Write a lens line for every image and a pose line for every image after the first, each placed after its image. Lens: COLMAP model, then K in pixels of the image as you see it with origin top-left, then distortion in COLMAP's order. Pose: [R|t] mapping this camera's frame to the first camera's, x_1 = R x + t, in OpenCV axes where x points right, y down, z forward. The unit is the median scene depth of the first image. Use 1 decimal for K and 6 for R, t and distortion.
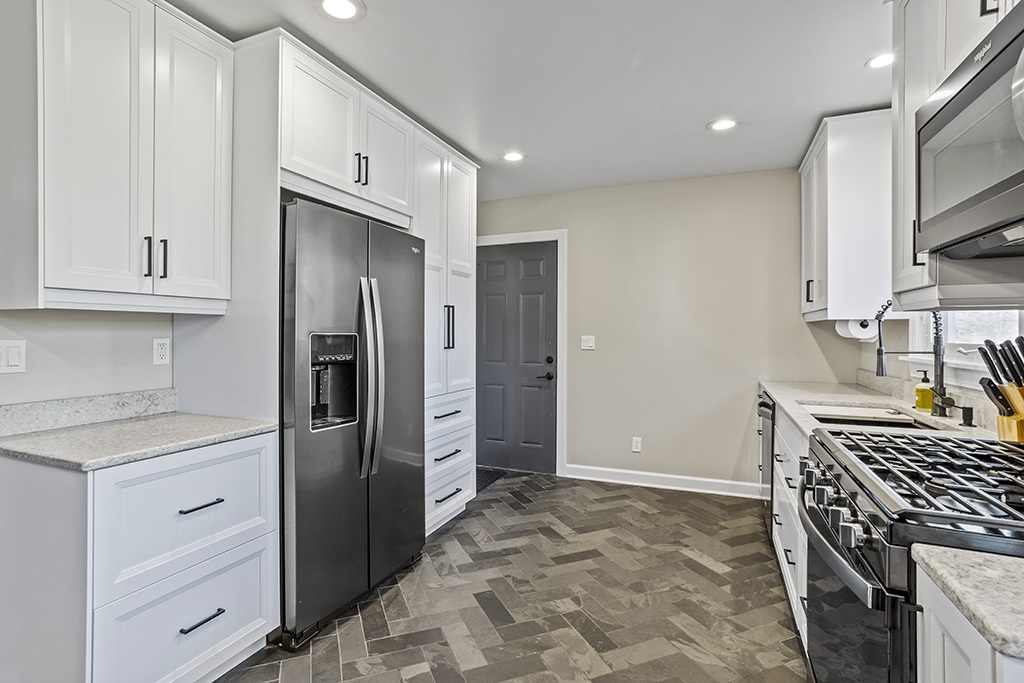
lens RADIAL K [[504.5, 0, 505.7], [0, 504.5, 330.2], [0, 0, 1]] dist [0.000610, -0.000224]
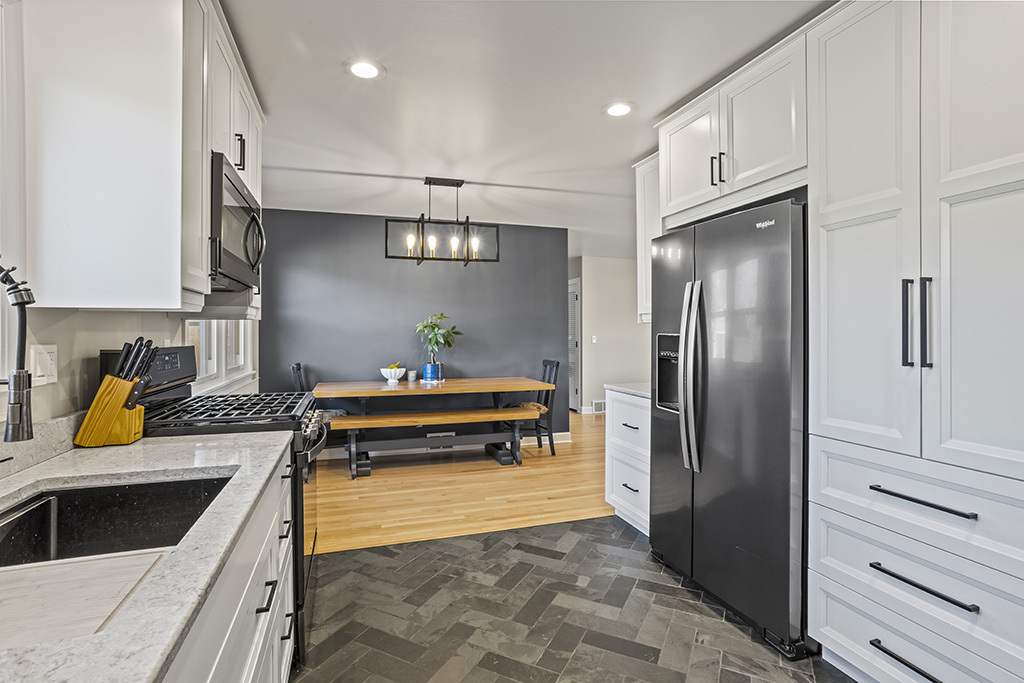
lens RADIAL K [[504.5, 0, 505.7], [0, 504.5, 330.2], [0, 0, 1]] dist [0.000610, -0.000224]
pose [[-0.760875, -0.006444, -0.648866, 0.731112], [0.000785, 0.999941, -0.010851, 0.008826], [0.648898, -0.008765, -0.760825, 1.606435]]
